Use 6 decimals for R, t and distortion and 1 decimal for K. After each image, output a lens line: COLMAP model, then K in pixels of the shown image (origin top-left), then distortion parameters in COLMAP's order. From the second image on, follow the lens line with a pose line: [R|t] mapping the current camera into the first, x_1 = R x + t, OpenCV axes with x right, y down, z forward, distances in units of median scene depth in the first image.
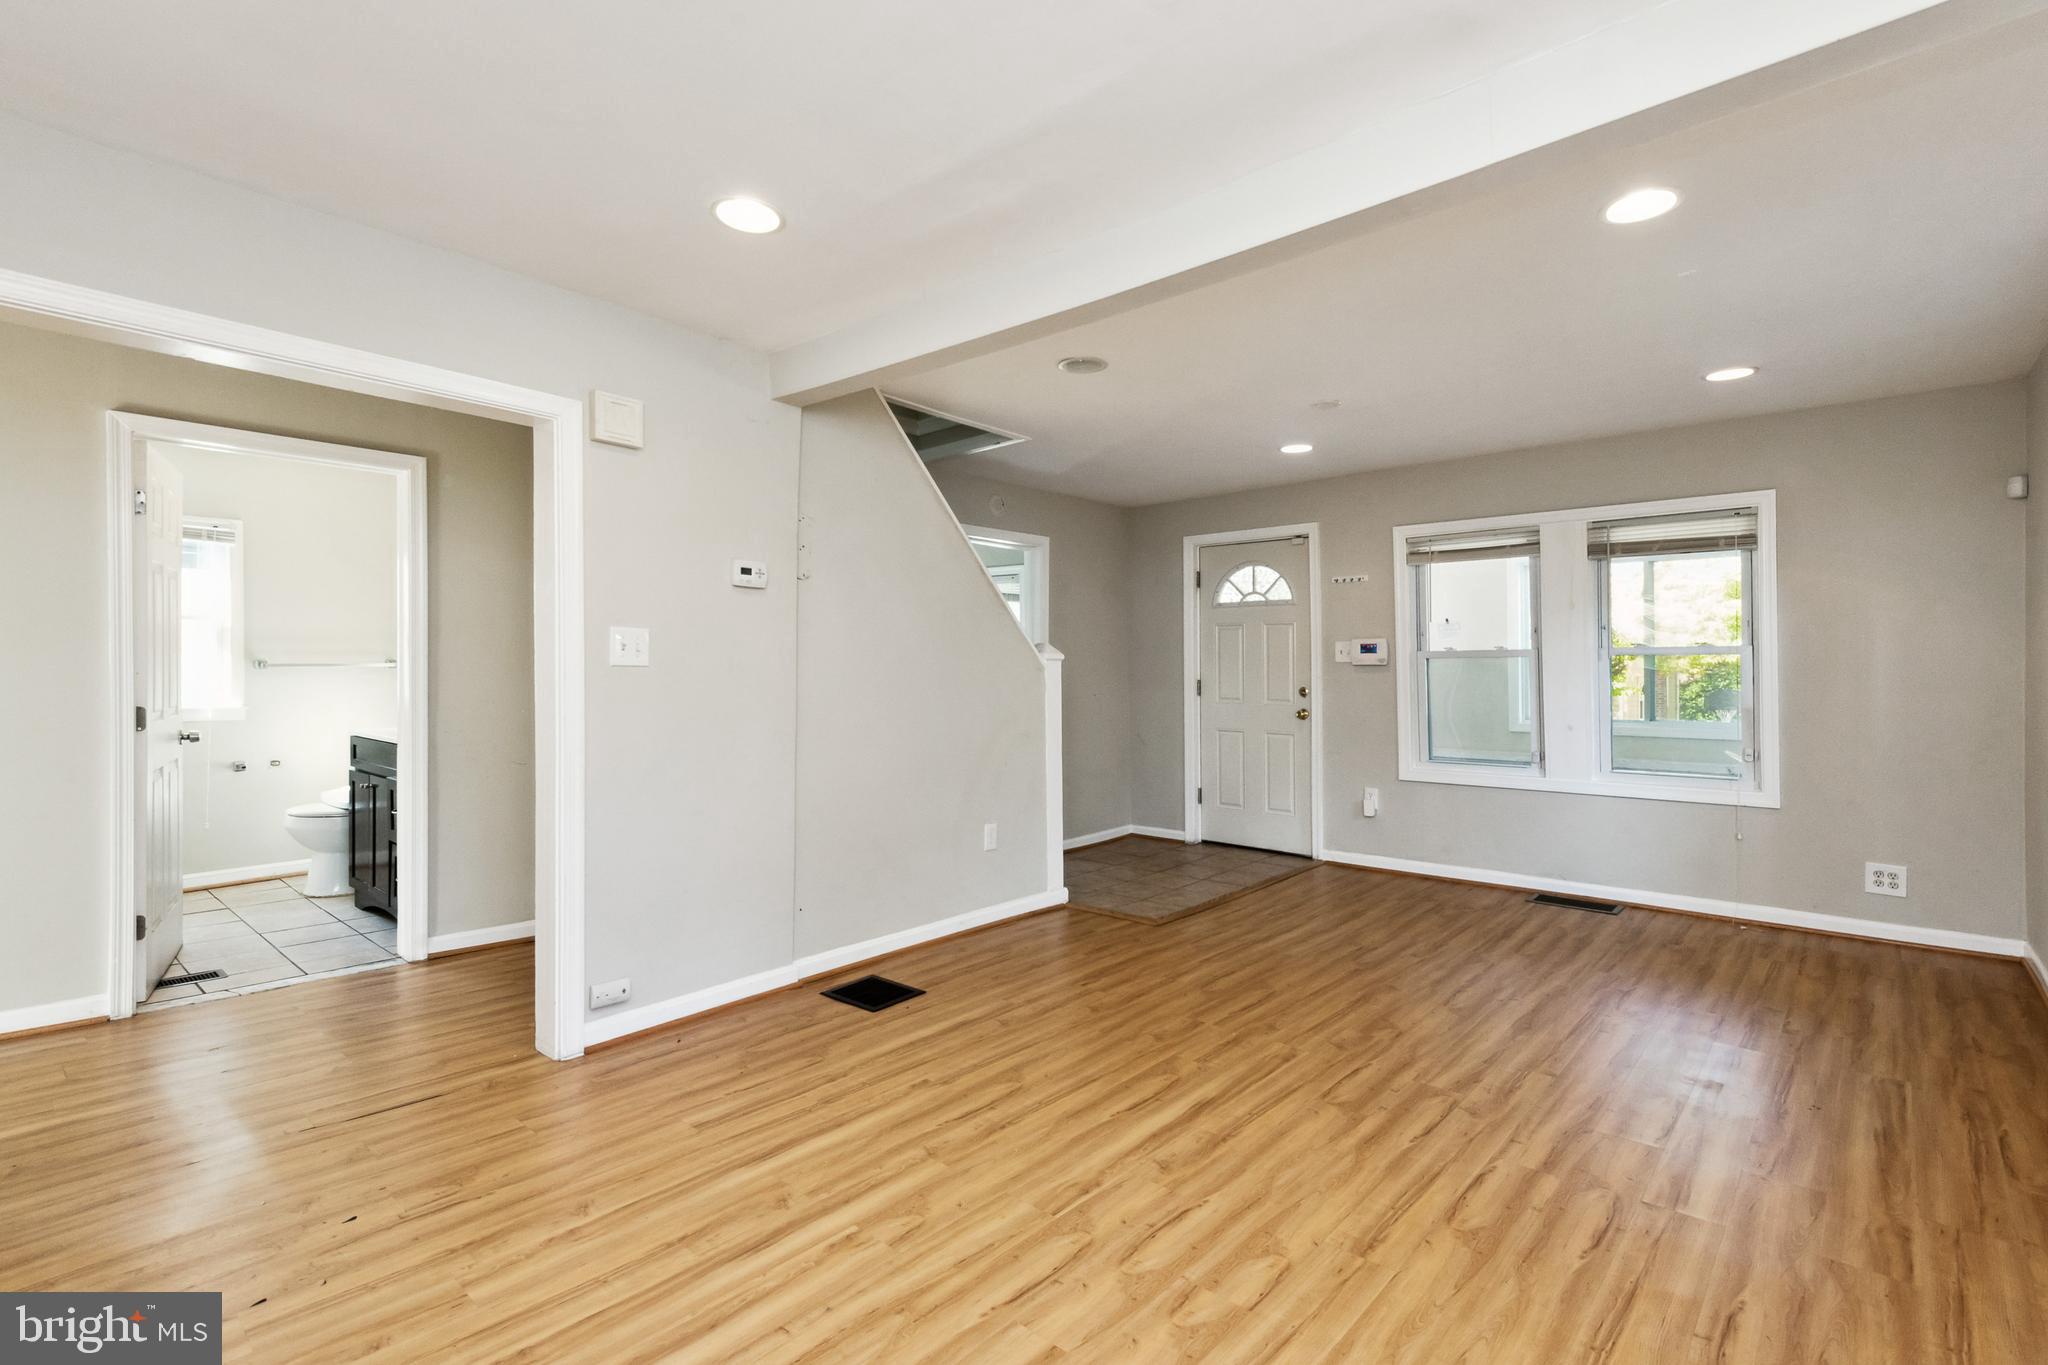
lens RADIAL K [[944.1, 0, 1003.0], [0, 944.1, 684.9], [0, 0, 1]] dist [0.018399, -0.002037]
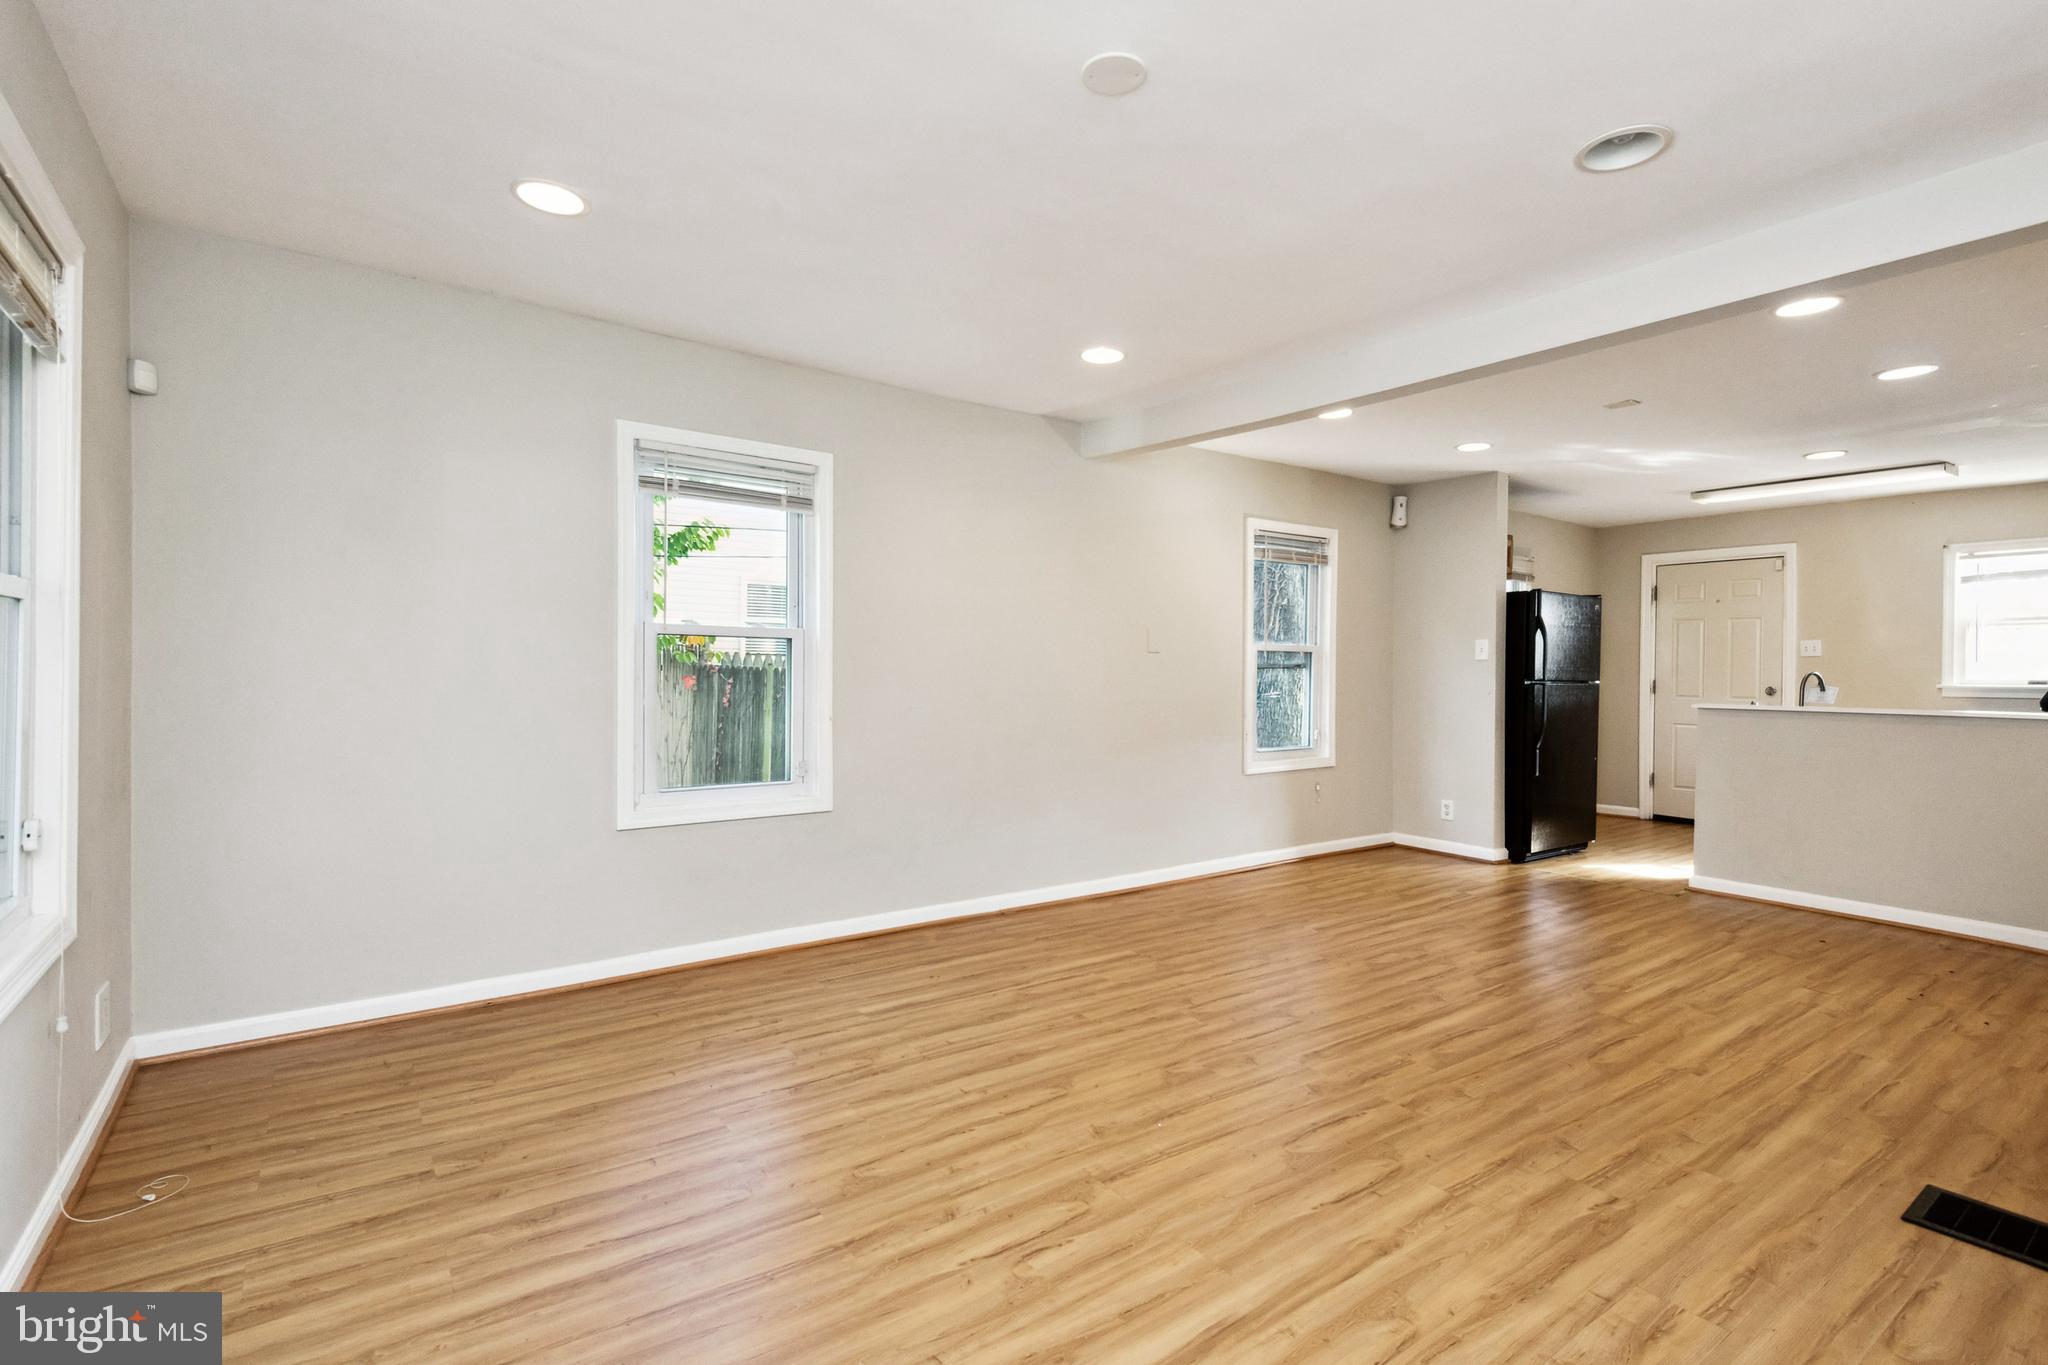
lens RADIAL K [[944.1, 0, 1010.3], [0, 944.1, 669.0], [0, 0, 1]] dist [0.018399, -0.002037]
pose [[-0.978169, -0.019206, 0.206920, 0.280822], [-0.016151, 0.999734, 0.016442, -0.014869], [-0.207181, 0.012741, -0.978220, 1.380137]]
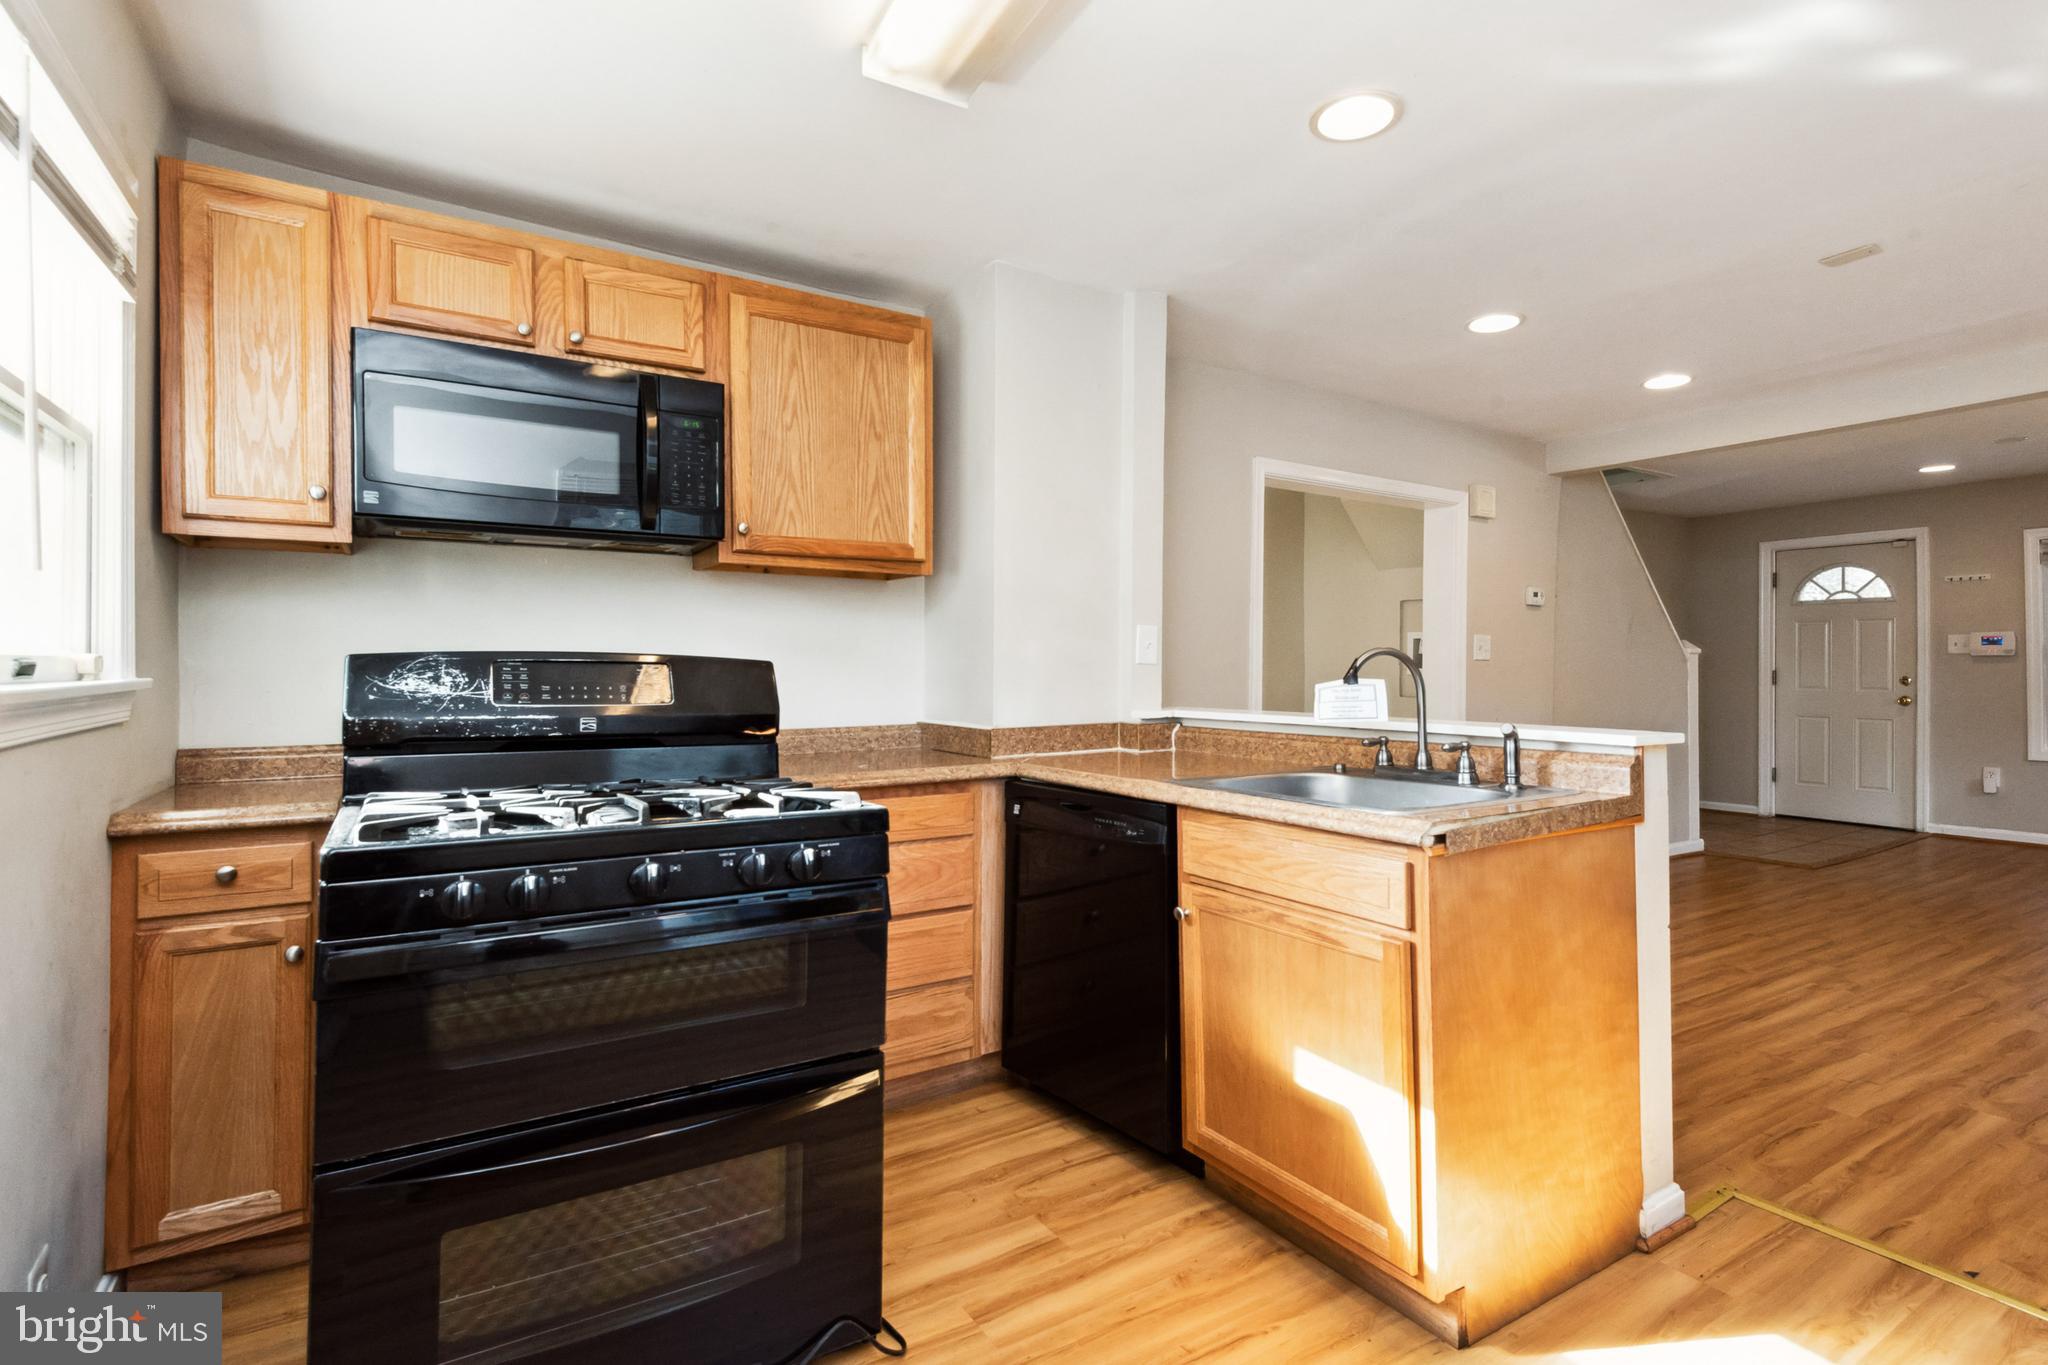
lens RADIAL K [[944.1, 0, 1019.1], [0, 944.1, 668.3], [0, 0, 1]] dist [0.018399, -0.002037]
pose [[0.958076, -0.005347, -0.286465, -0.485118], [0.000952, 0.999880, -0.015481, 0.013230], [0.286513, 0.014559, 0.957966, -0.502719]]
